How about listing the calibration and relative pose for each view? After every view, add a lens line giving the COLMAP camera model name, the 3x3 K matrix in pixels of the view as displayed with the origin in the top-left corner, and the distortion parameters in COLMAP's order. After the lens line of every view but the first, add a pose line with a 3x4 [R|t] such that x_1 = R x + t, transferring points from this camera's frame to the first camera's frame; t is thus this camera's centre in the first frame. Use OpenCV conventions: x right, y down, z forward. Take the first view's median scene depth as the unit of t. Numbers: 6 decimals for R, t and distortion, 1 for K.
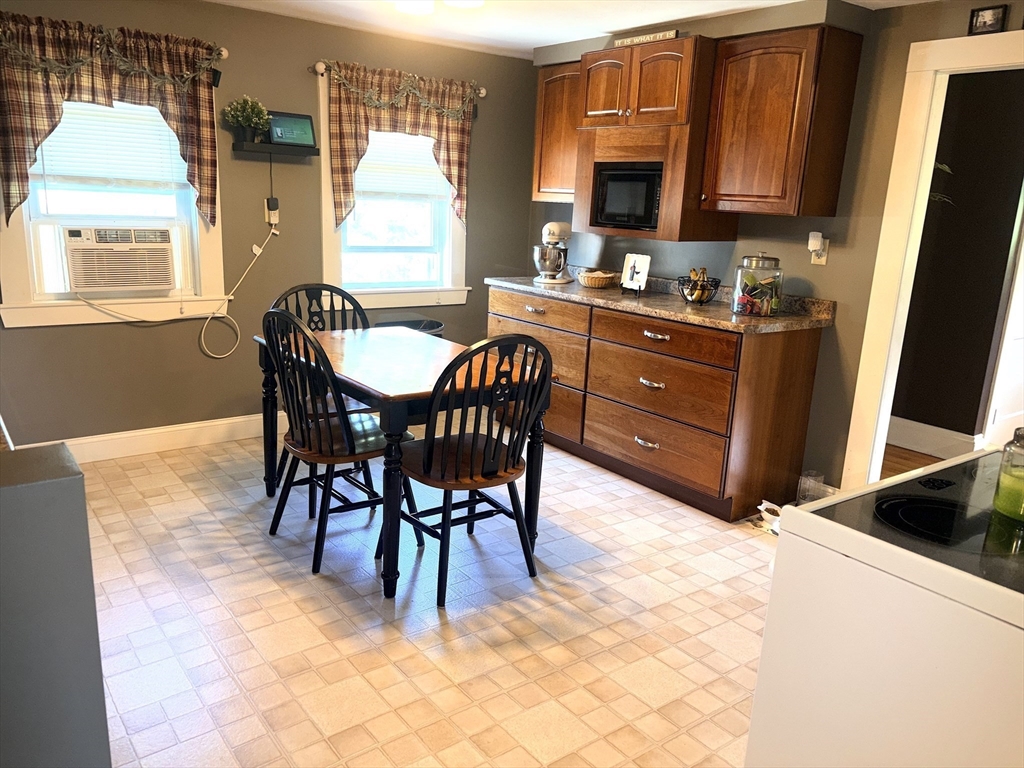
lens RADIAL K [[775.0, 0, 512.9], [0, 775.0, 386.2], [0, 0, 1]] dist [-0.006521, 0.008840]
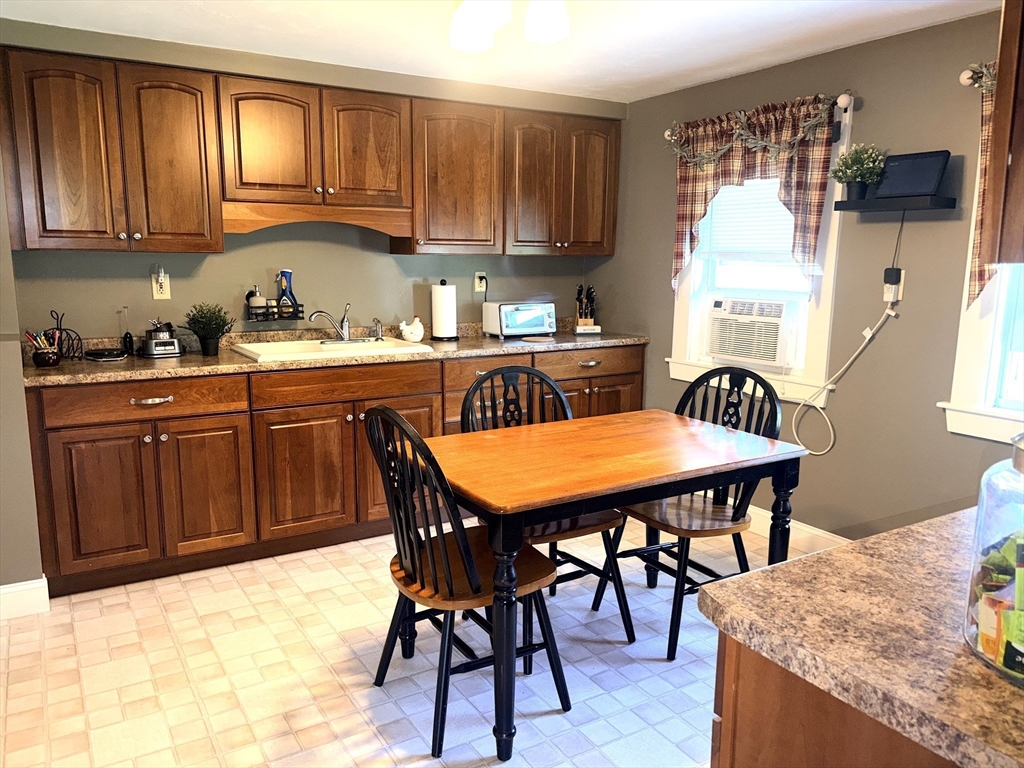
lens RADIAL K [[775.0, 0, 513.8], [0, 775.0, 385.9], [0, 0, 1]] dist [-0.006521, 0.008840]
pose [[-0.100992, 0.114927, -0.988227, 0.560105], [-0.250249, 0.958434, 0.137037, -0.164886], [0.962900, 0.261143, -0.068034, 0.830082]]
